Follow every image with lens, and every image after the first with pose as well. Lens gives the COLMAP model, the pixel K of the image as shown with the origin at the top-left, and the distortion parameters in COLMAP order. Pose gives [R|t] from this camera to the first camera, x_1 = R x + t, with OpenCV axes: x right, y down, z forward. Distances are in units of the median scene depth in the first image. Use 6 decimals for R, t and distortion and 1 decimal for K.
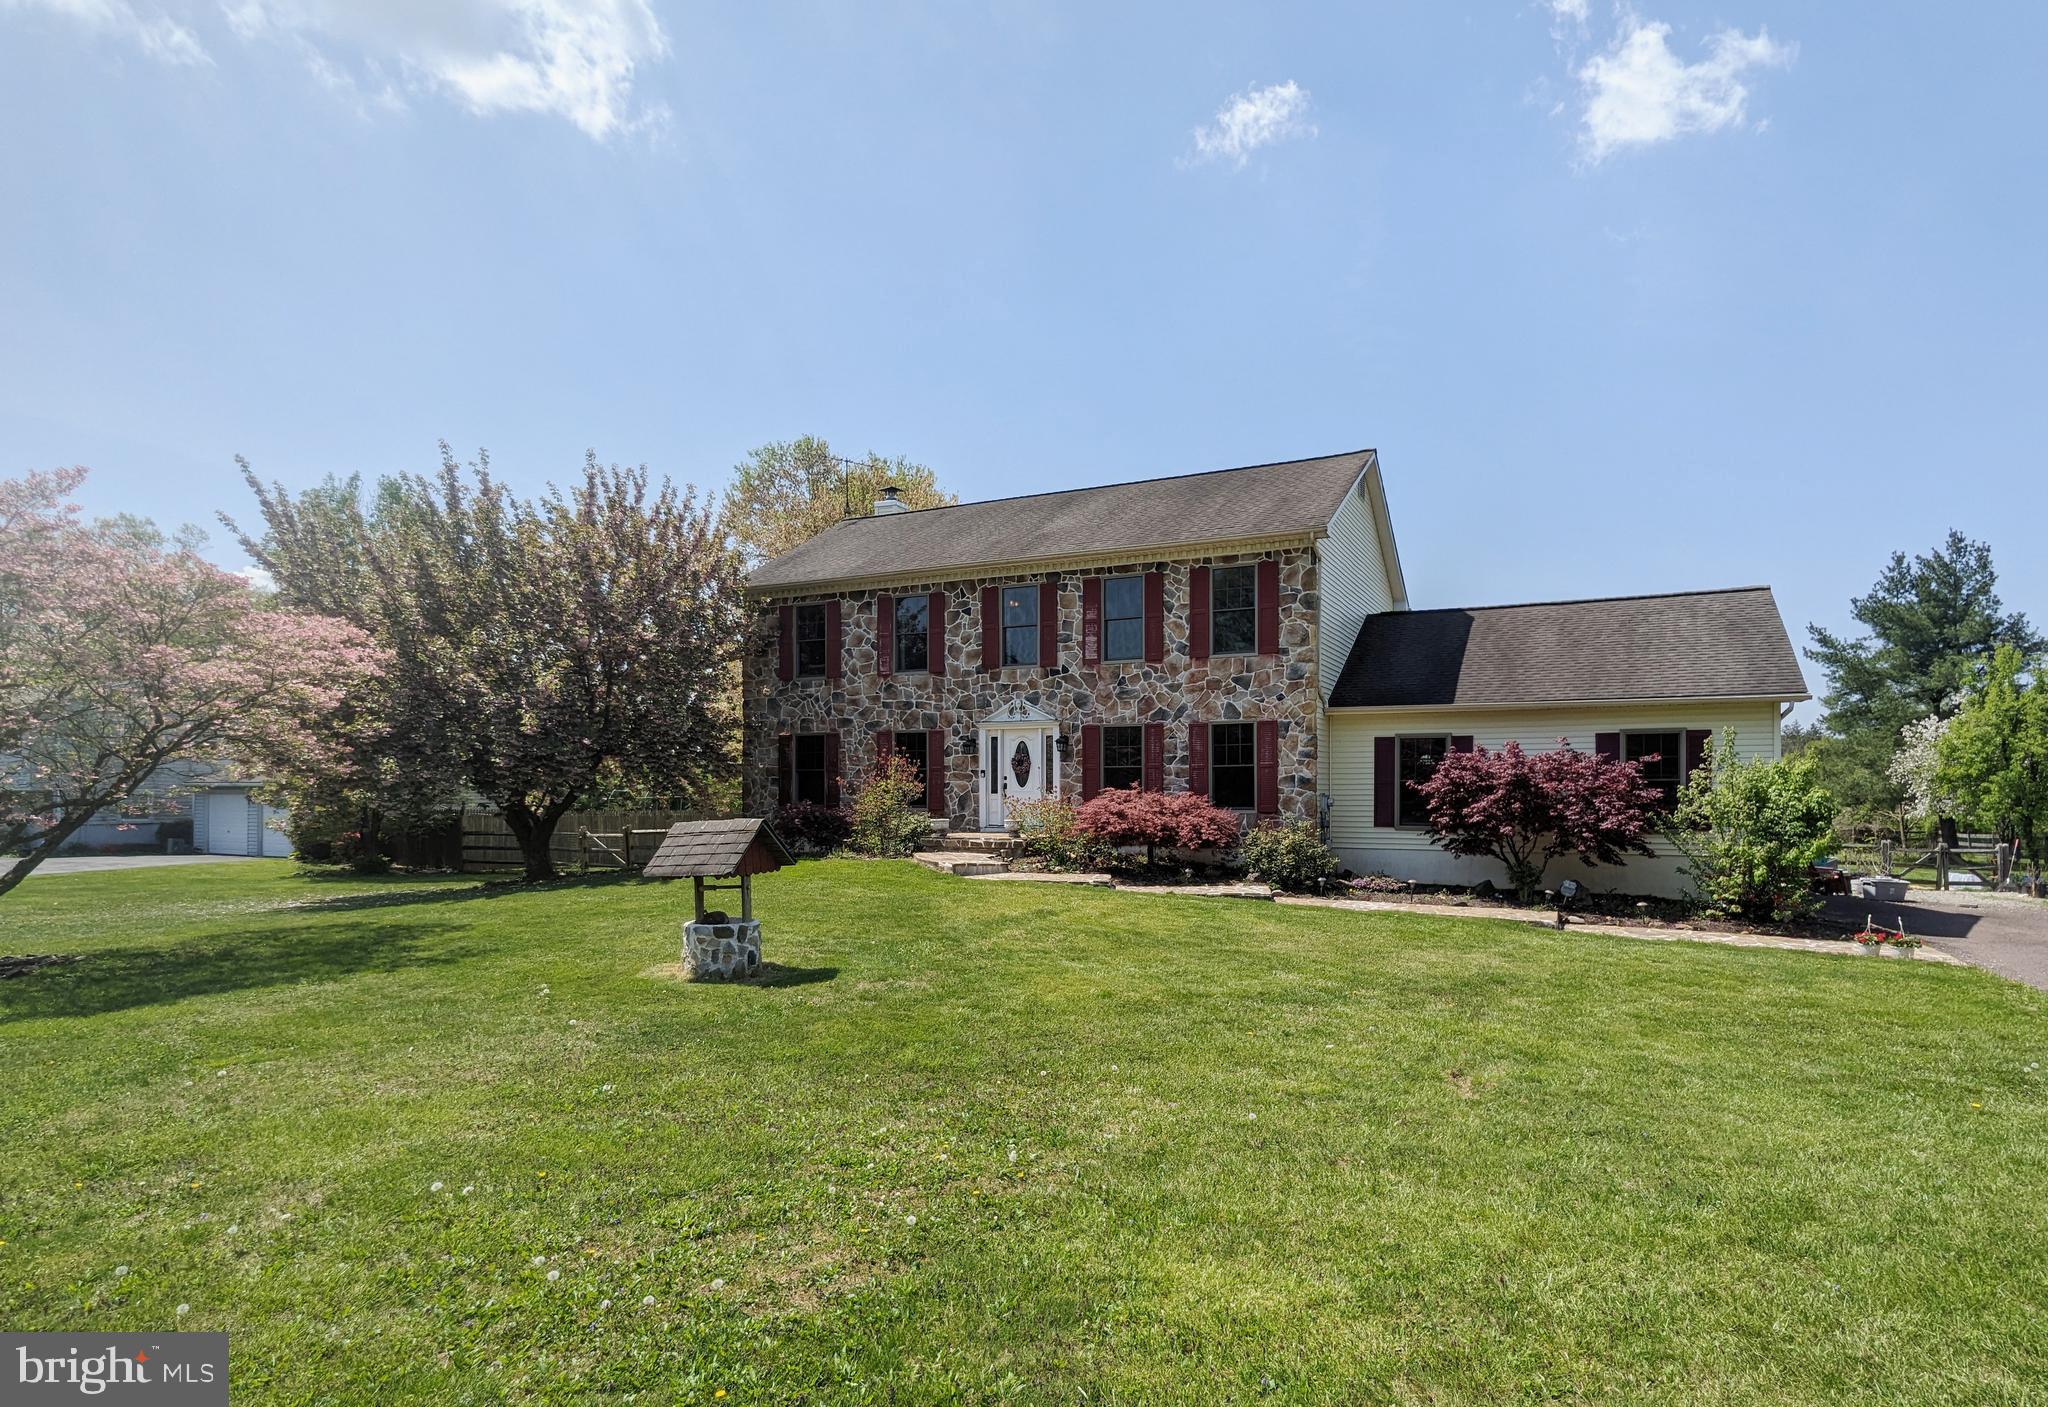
lens RADIAL K [[980.7, 0, 1024.2], [0, 980.7, 772.8], [0, 0, 1]] dist [-0.002516, -0.000252]
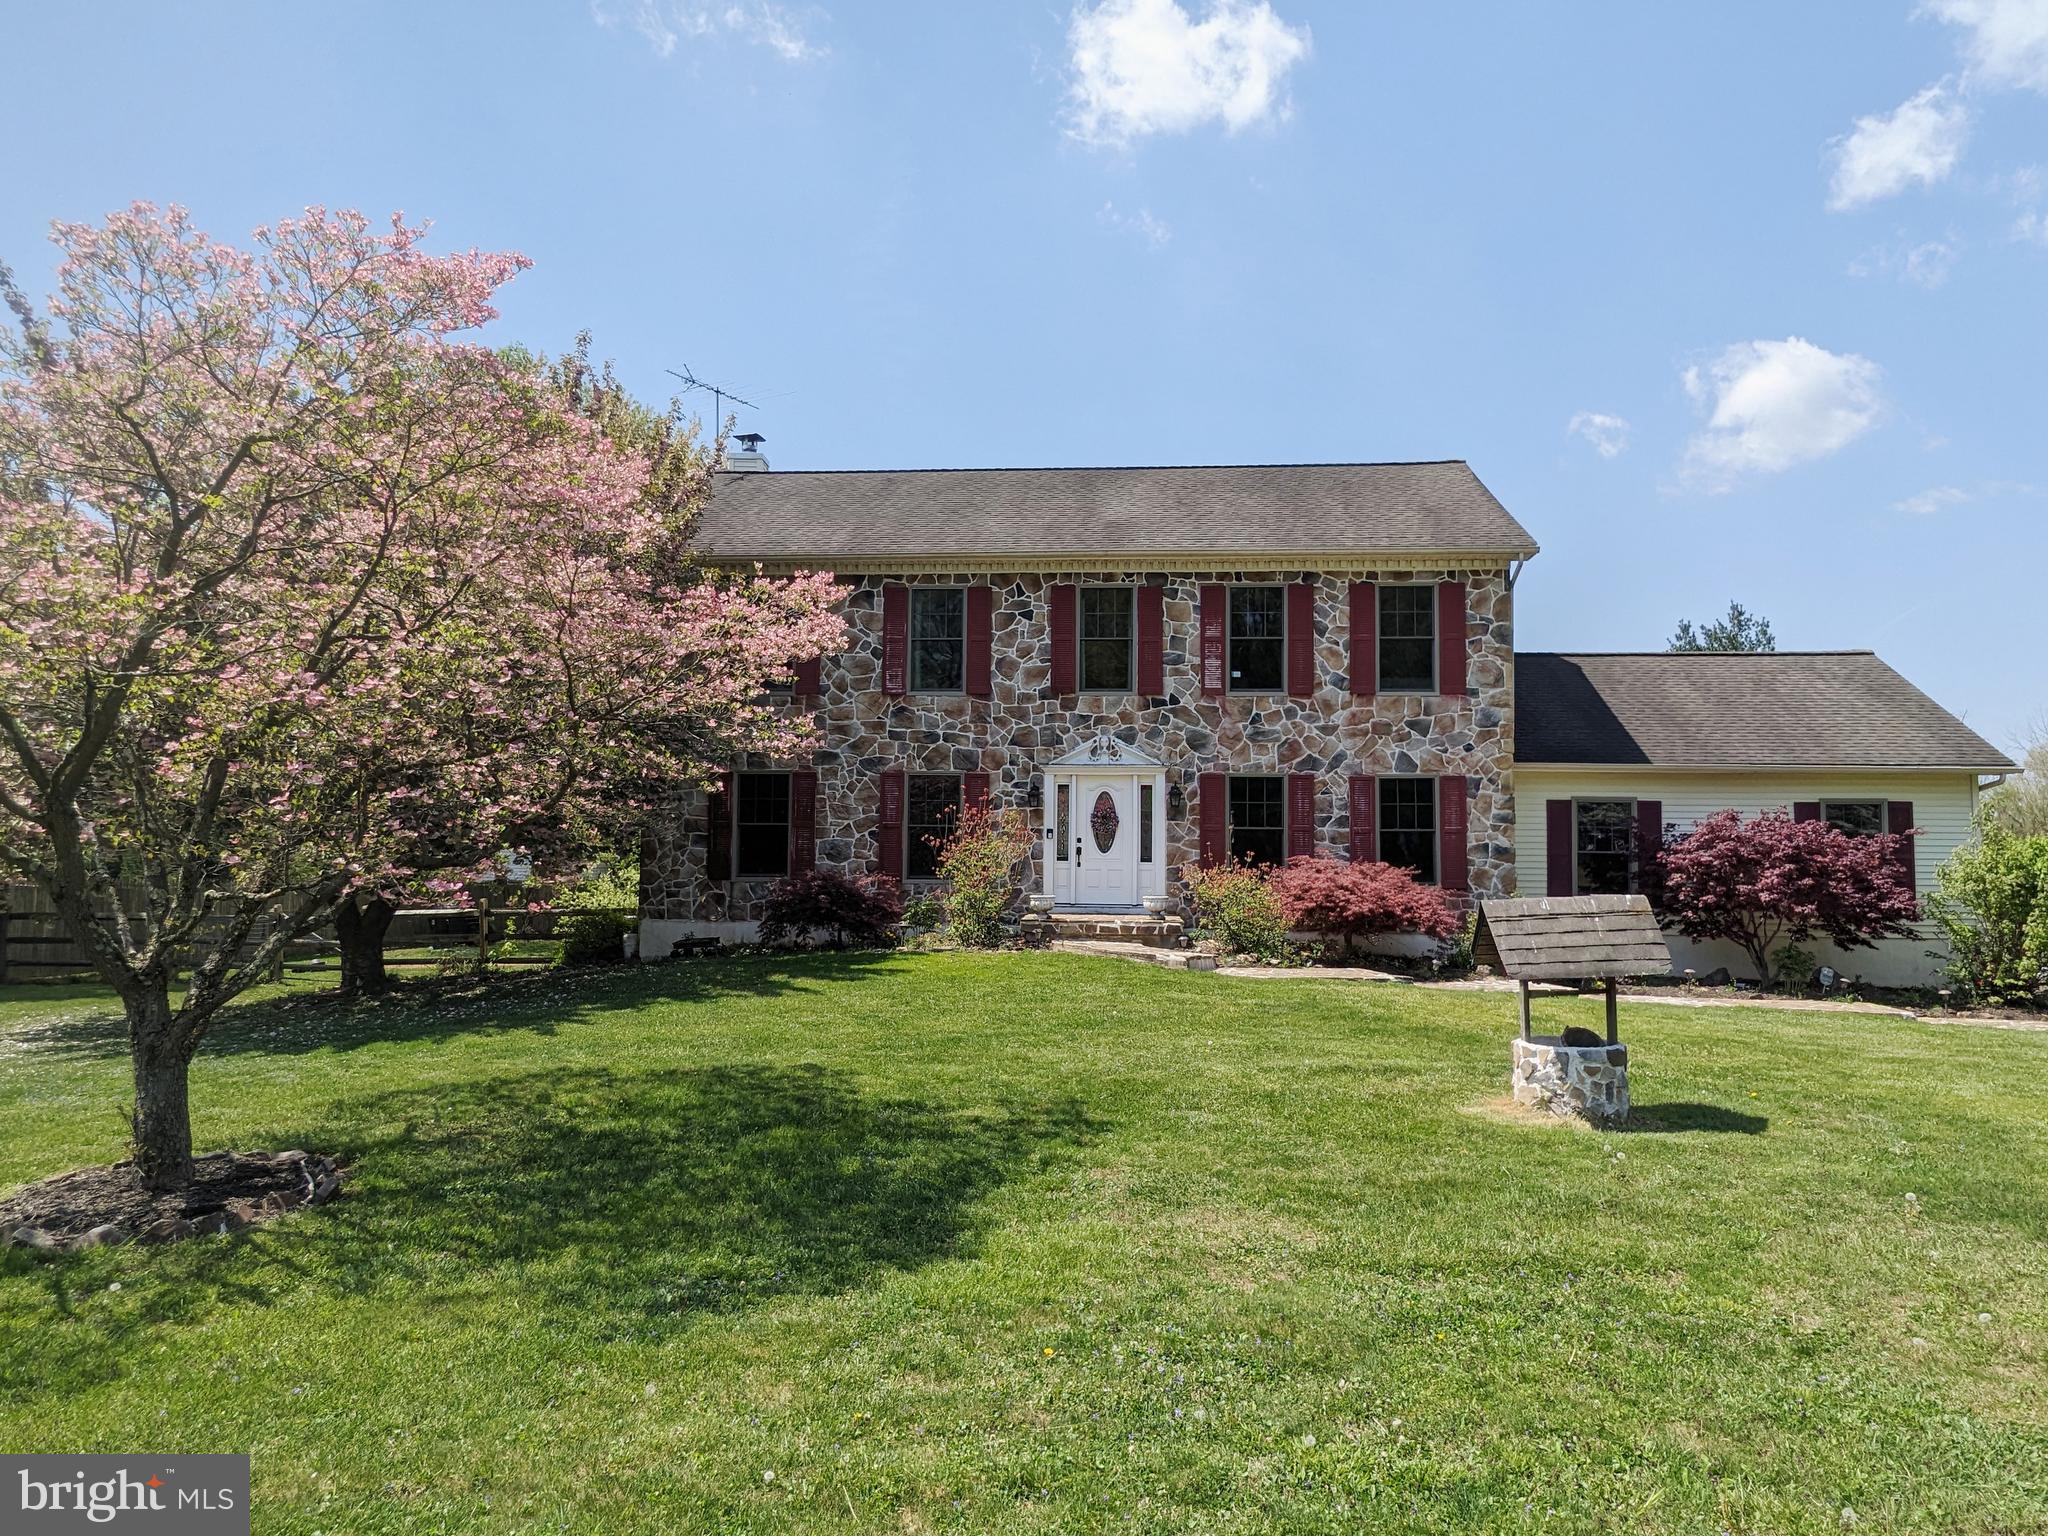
lens RADIAL K [[1268.3, 0, 1024.0], [0, 1268.3, 768.0], [0, 0, 1]] dist [-0.003348, -0.001301]
pose [[0.948600, 0.035215, 0.314513, -0.387761], [-0.018324, 0.998234, -0.056501, 0.005967], [-0.315948, 0.047833, 0.947570, 0.103742]]
